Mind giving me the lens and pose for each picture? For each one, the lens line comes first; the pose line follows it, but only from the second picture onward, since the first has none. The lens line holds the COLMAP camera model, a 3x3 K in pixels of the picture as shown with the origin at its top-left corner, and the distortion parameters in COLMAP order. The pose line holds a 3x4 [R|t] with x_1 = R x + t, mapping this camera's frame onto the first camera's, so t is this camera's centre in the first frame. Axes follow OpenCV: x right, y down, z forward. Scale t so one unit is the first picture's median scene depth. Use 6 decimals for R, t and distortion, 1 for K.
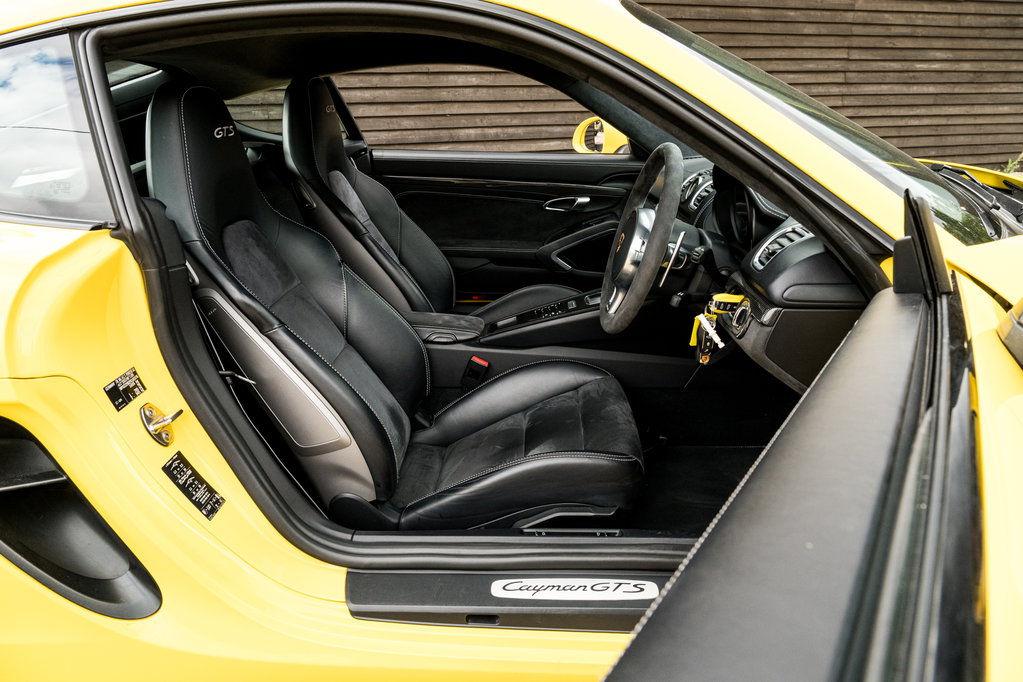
lens RADIAL K [[673.1, 0, 511.5], [0, 673.1, 341.0], [0, 0, 1]] dist [-0.000120, -0.000202]
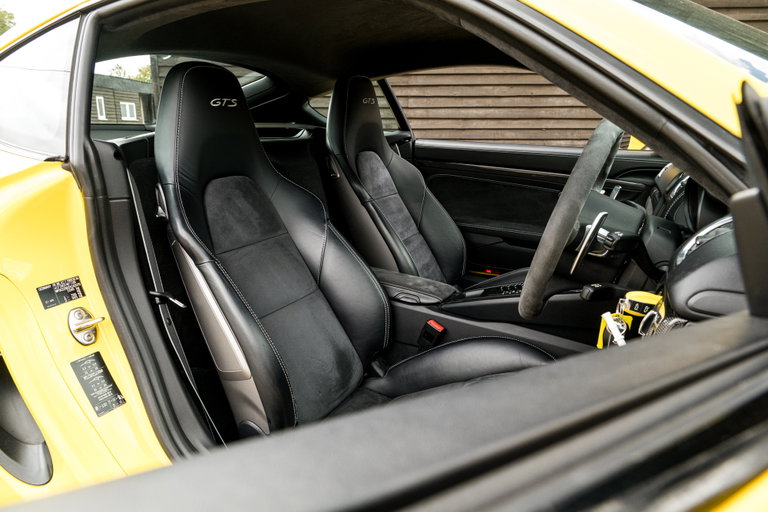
lens RADIAL K [[505.4, 0, 384.0], [0, 505.4, 256.0], [0, 0, 1]] dist [-0.000120, -0.000202]
pose [[0.904789, 0.122226, -0.407942, 0.193958], [-0.158143, 0.985863, -0.055369, -0.021311], [0.395407, 0.114610, 0.911327, 0.231331]]
